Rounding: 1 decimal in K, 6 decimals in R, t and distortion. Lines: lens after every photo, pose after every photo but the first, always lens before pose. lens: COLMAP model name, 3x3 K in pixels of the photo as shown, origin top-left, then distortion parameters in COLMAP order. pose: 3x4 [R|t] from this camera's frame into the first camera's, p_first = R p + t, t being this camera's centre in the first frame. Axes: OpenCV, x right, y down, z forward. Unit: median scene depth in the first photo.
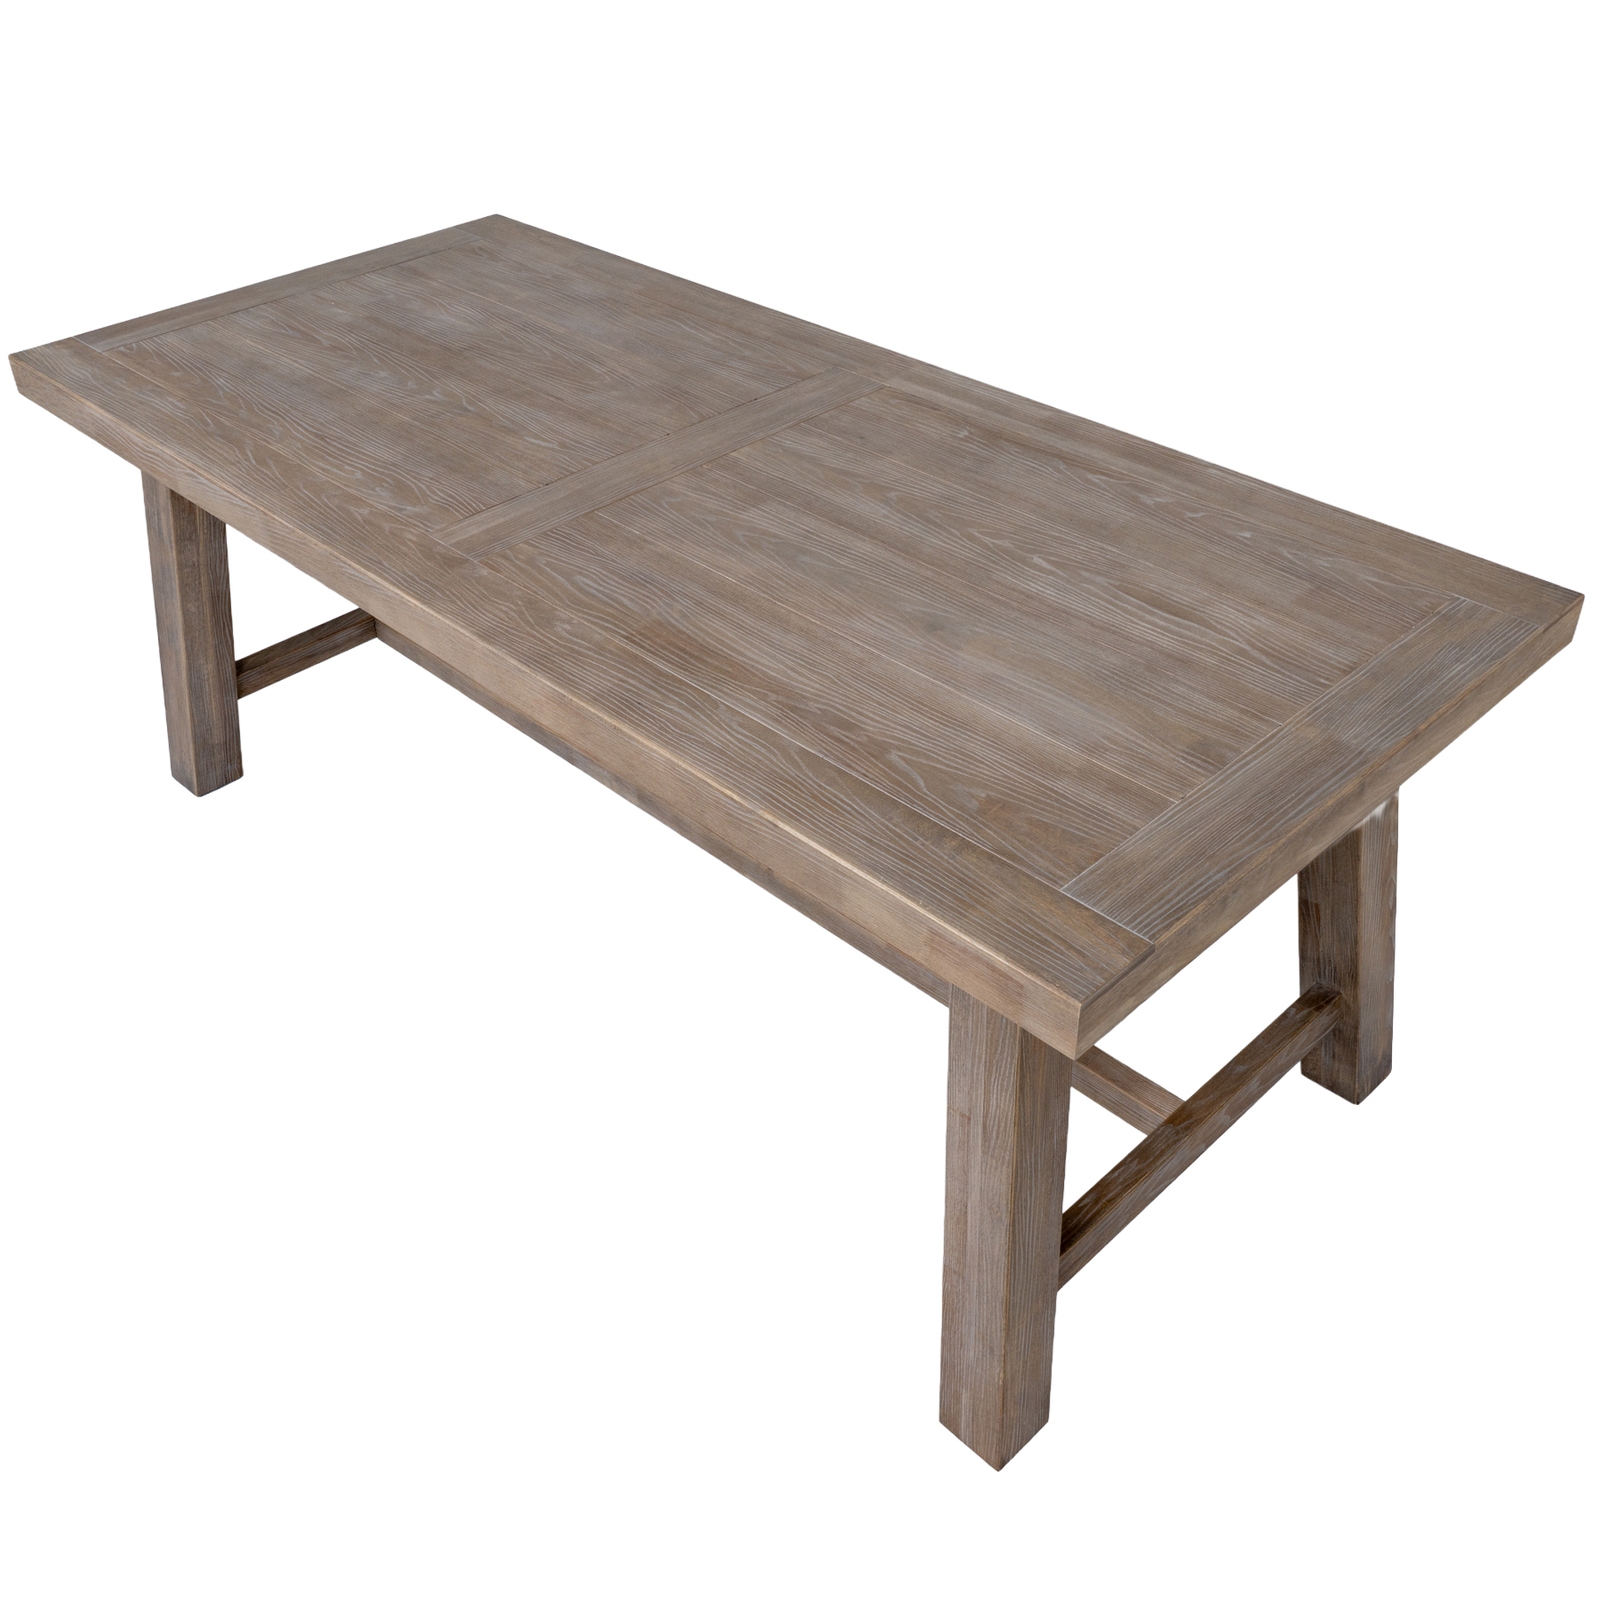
lens RADIAL K [[1651.0, 0, 800.0], [0, 1651.0, 800.0], [0, 0, 1]] dist [0.002006, -0.016181]
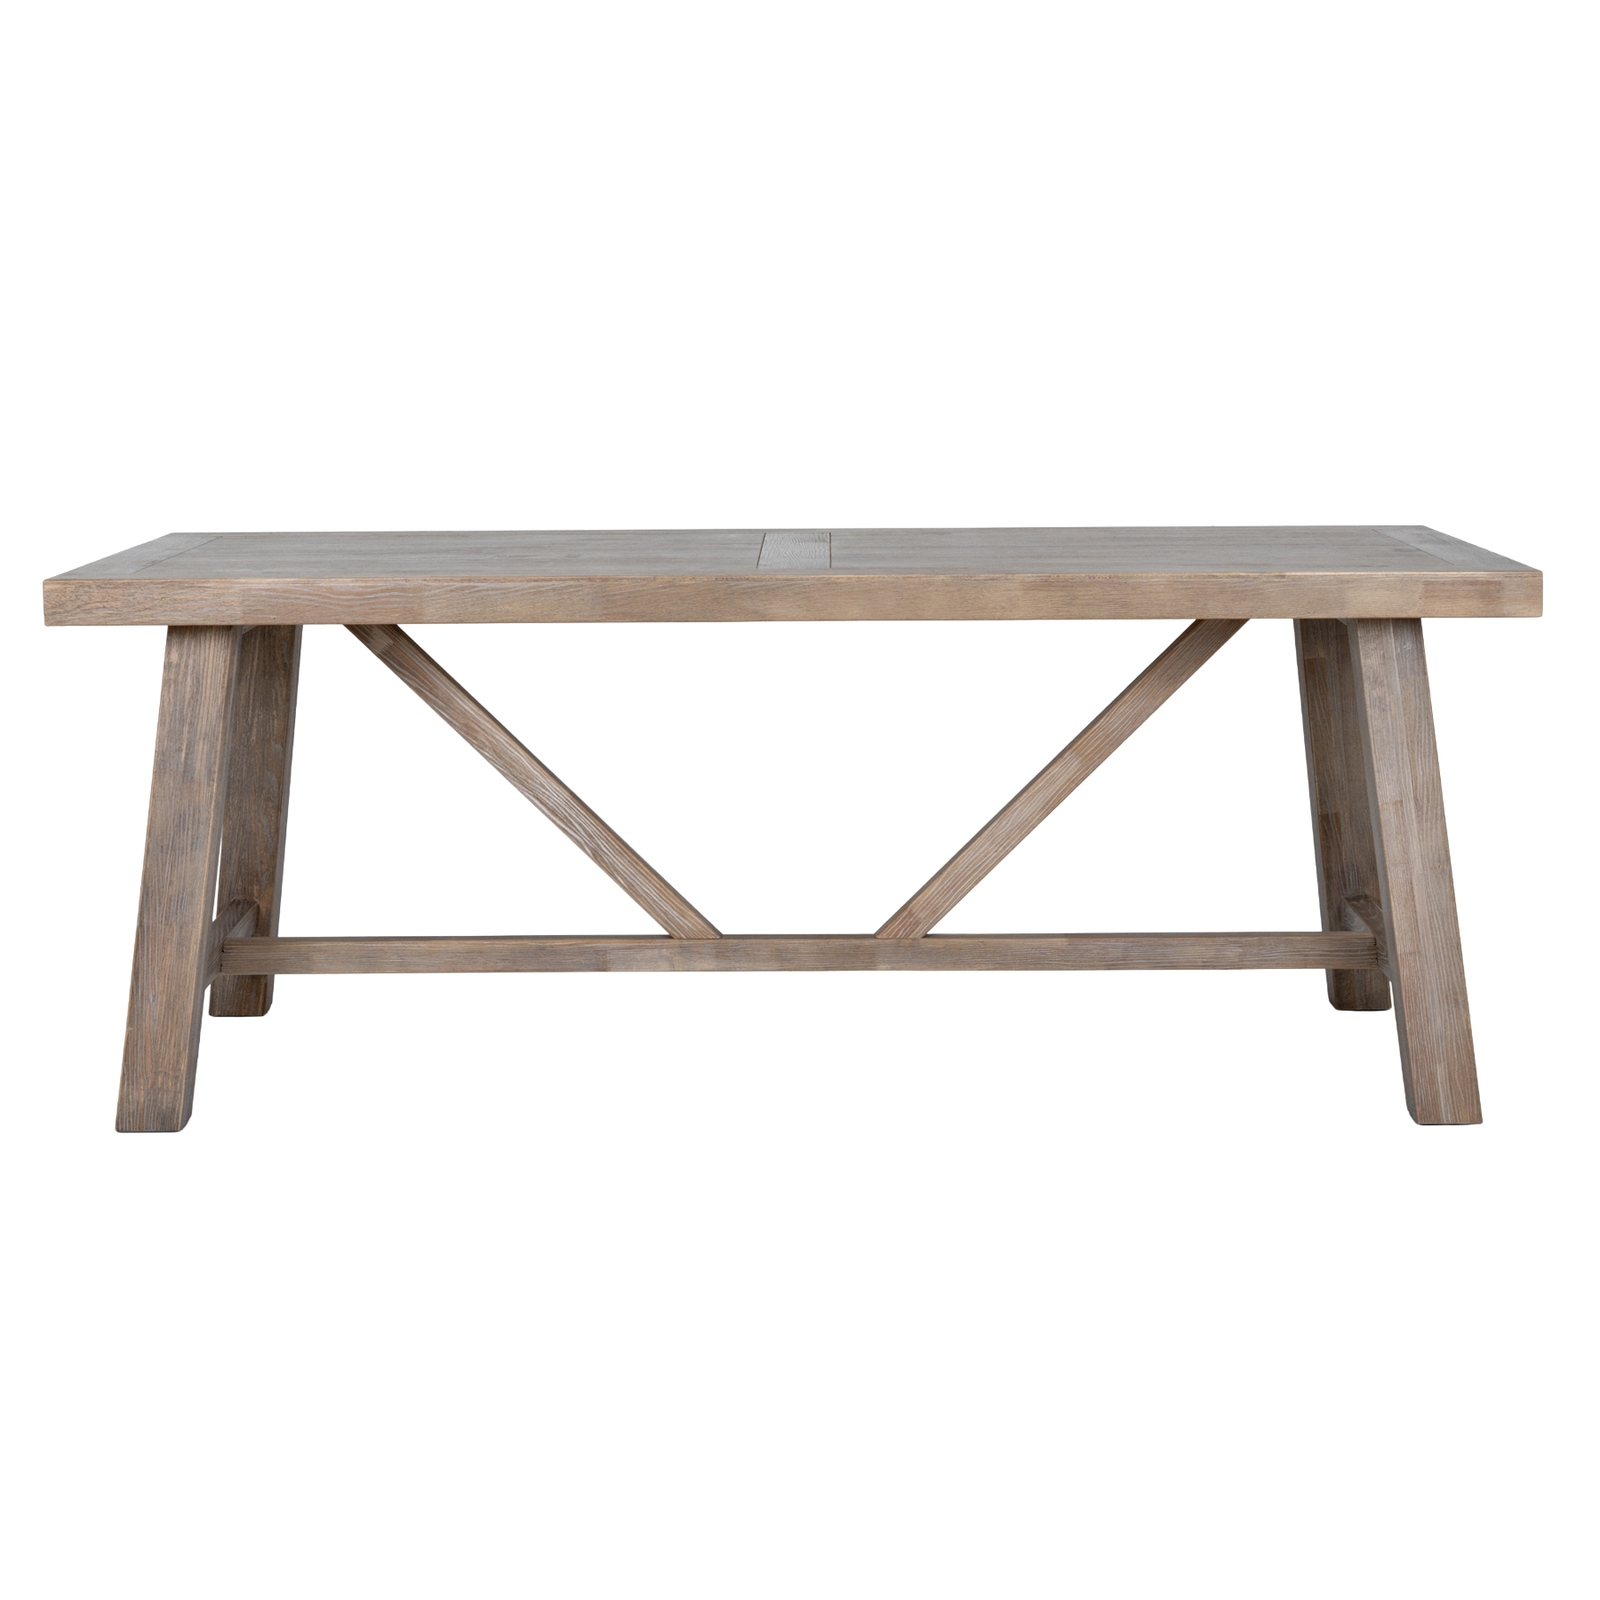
lens RADIAL K [[3423.6, 0, 800.0], [0, 3423.6, 800.0], [0, 0, 1]] dist [0.027244, 0.067087]
pose [[0.707640, -0.092439, 0.700500, -2.159205], [0.416724, 0.855223, -0.308115, 0.826406], [-0.570602, 0.509950, 0.643712, -0.532311]]
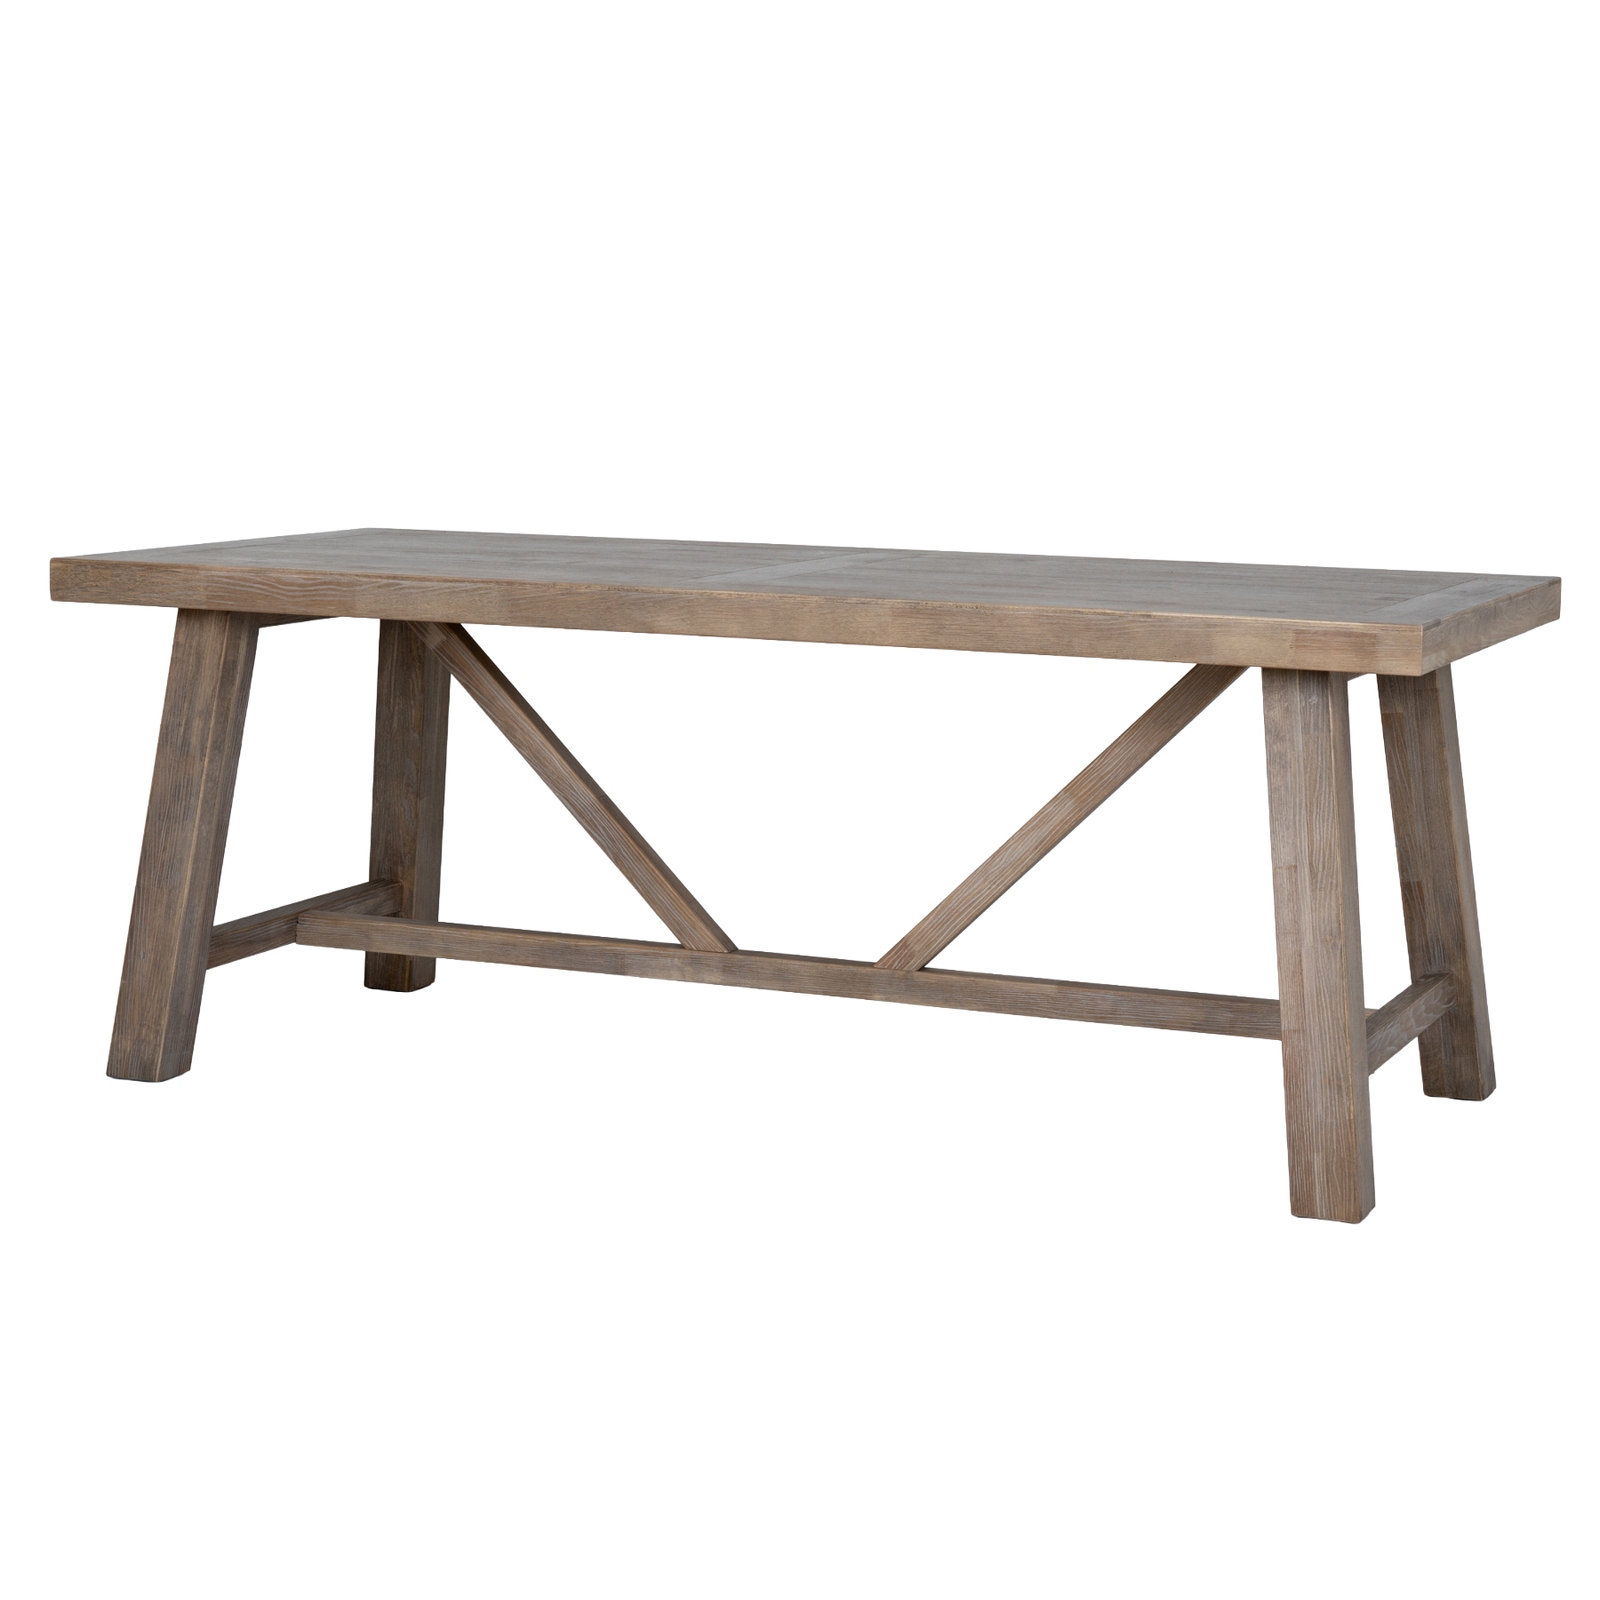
lens RADIAL K [[3382.9, 0, 800.0], [0, 3382.9, 800.0], [0, 0, 1]] dist [0.056931, -0.137225]
pose [[0.925151, -0.023160, 0.378892, -1.191758], [0.201297, 0.876170, -0.437956, 1.166466], [-0.321830, 0.481445, 0.815252, -0.995726]]
